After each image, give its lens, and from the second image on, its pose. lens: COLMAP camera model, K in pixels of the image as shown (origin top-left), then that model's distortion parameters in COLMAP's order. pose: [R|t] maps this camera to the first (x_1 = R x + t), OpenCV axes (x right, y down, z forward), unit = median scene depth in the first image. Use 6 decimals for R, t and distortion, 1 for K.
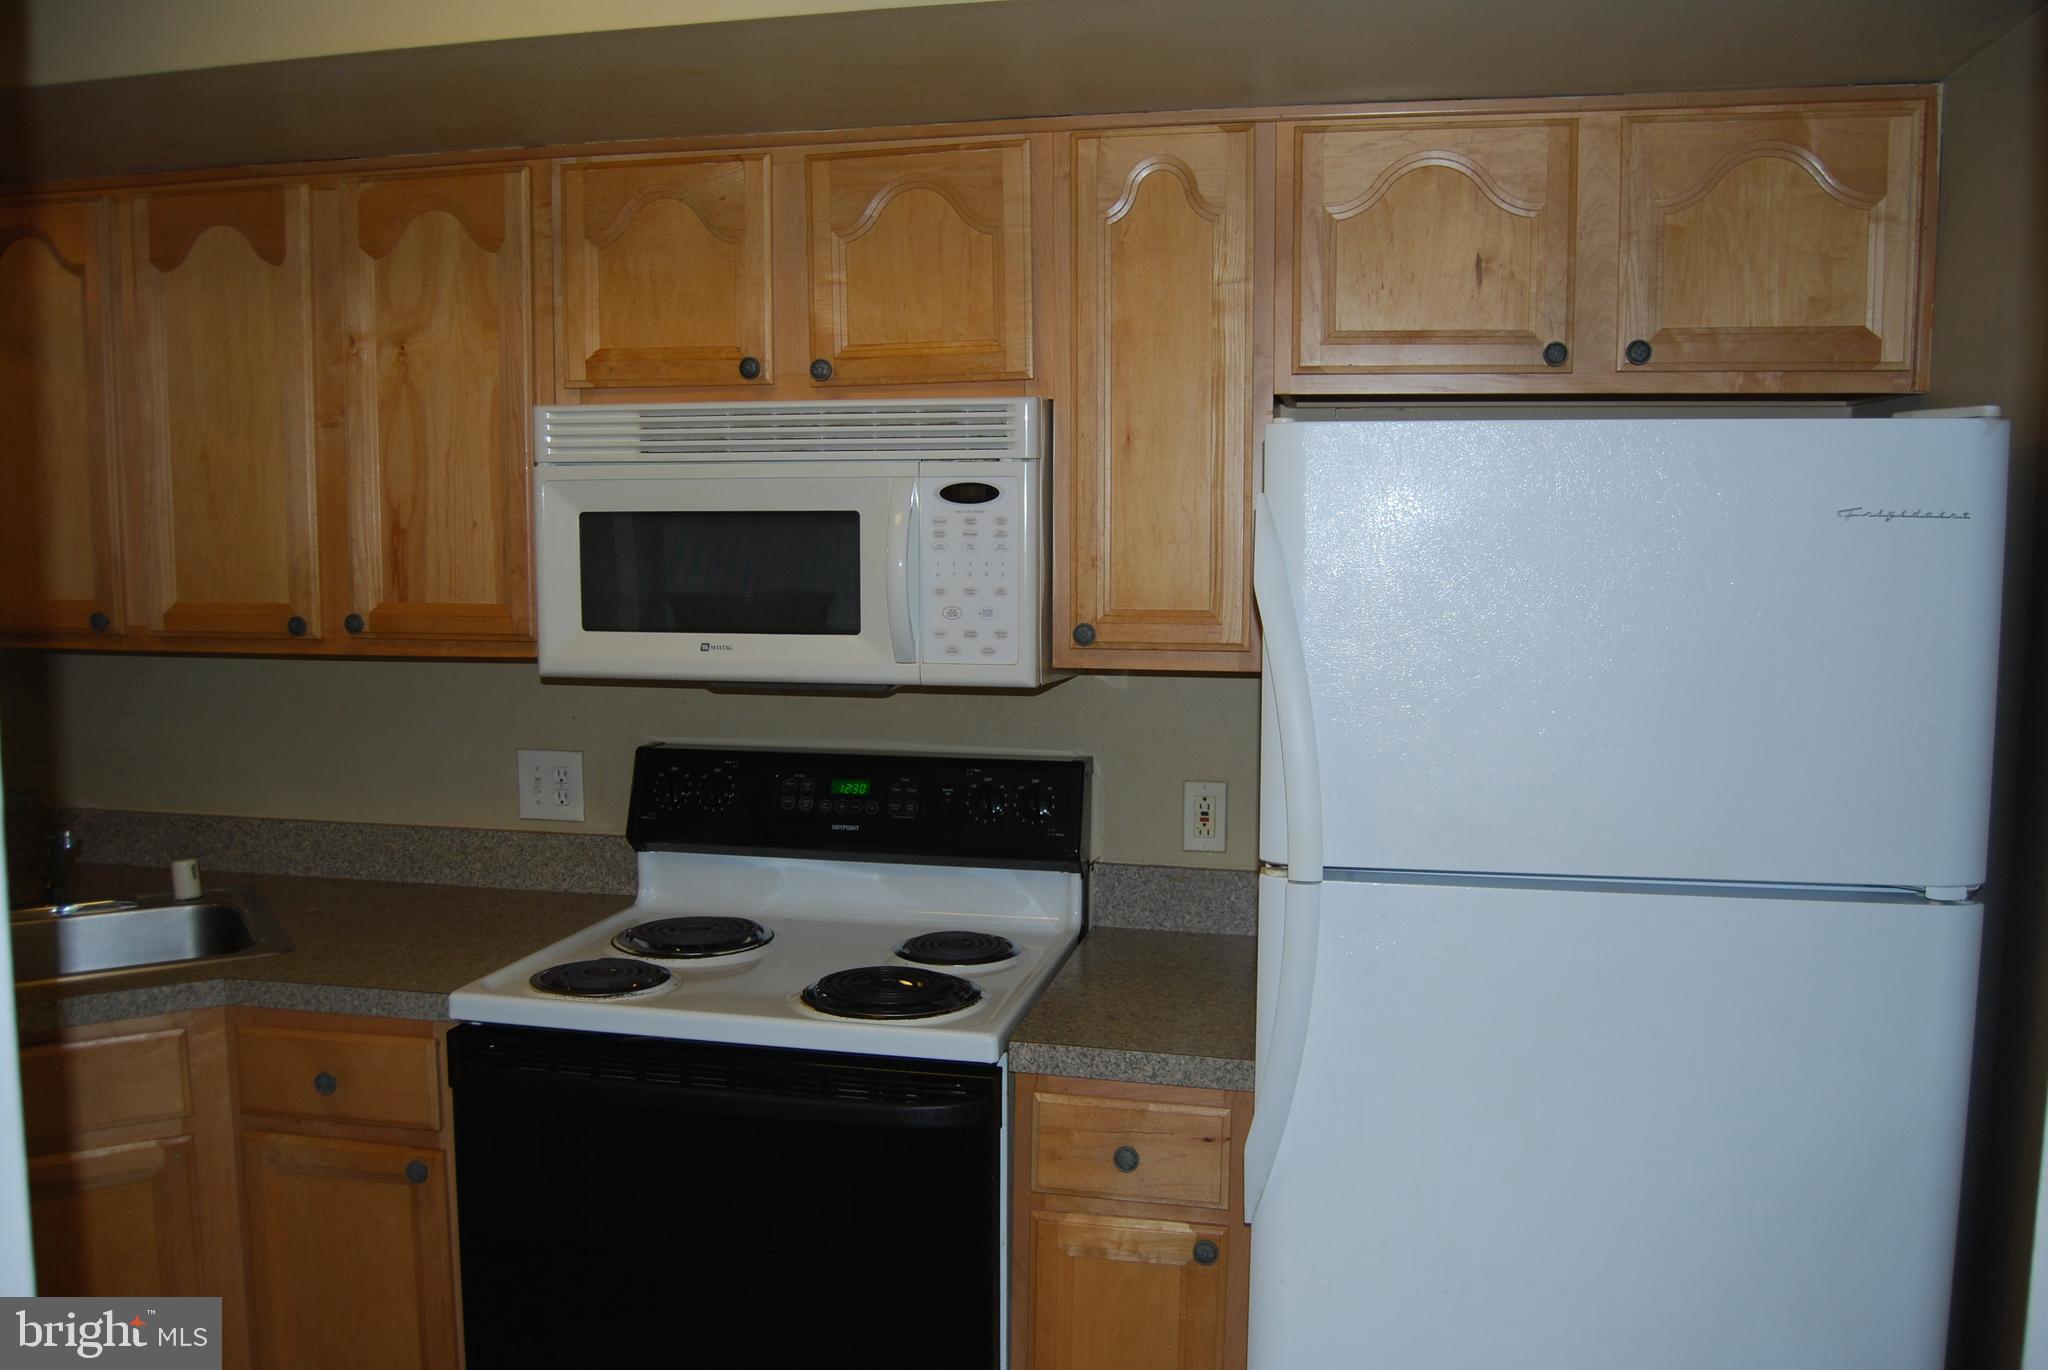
lens RADIAL K [[1611.3, 0, 1031.5], [0, 1611.3, 696.7], [0, 0, 1]] dist [-0.097199, 0.040204]
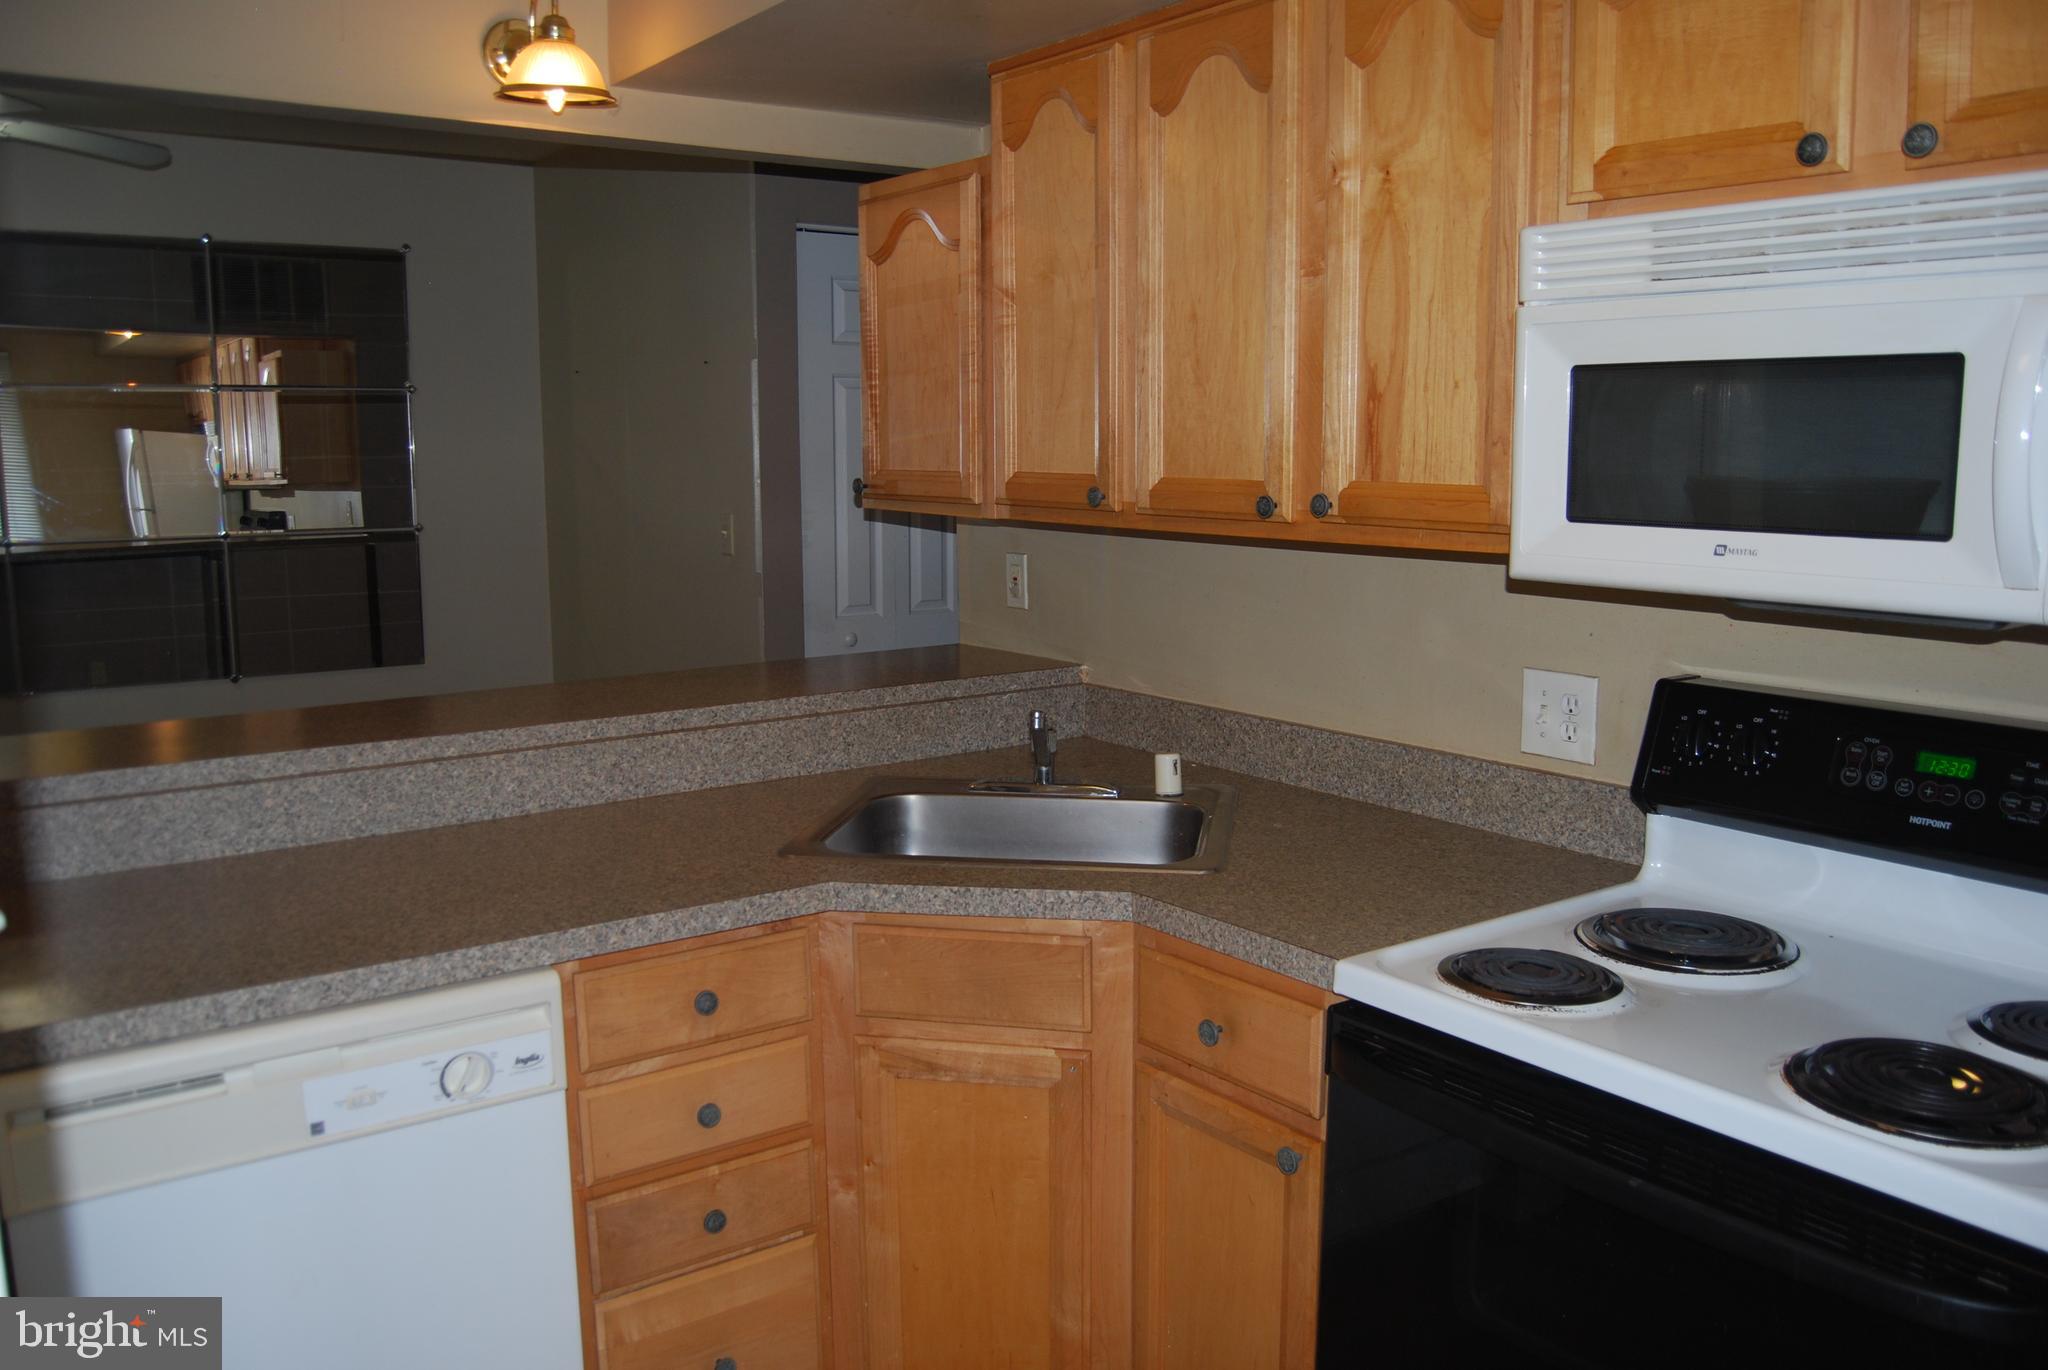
lens RADIAL K [[1611.3, 0, 1030.5], [0, 1611.3, 695.2], [0, 0, 1]] dist [-0.097199, 0.040204]
pose [[0.741031, 0.099846, -0.664005, 0.043865], [-0.061002, 0.994804, 0.081511, -0.005195], [0.668694, -0.019896, 0.743272, 0.261877]]
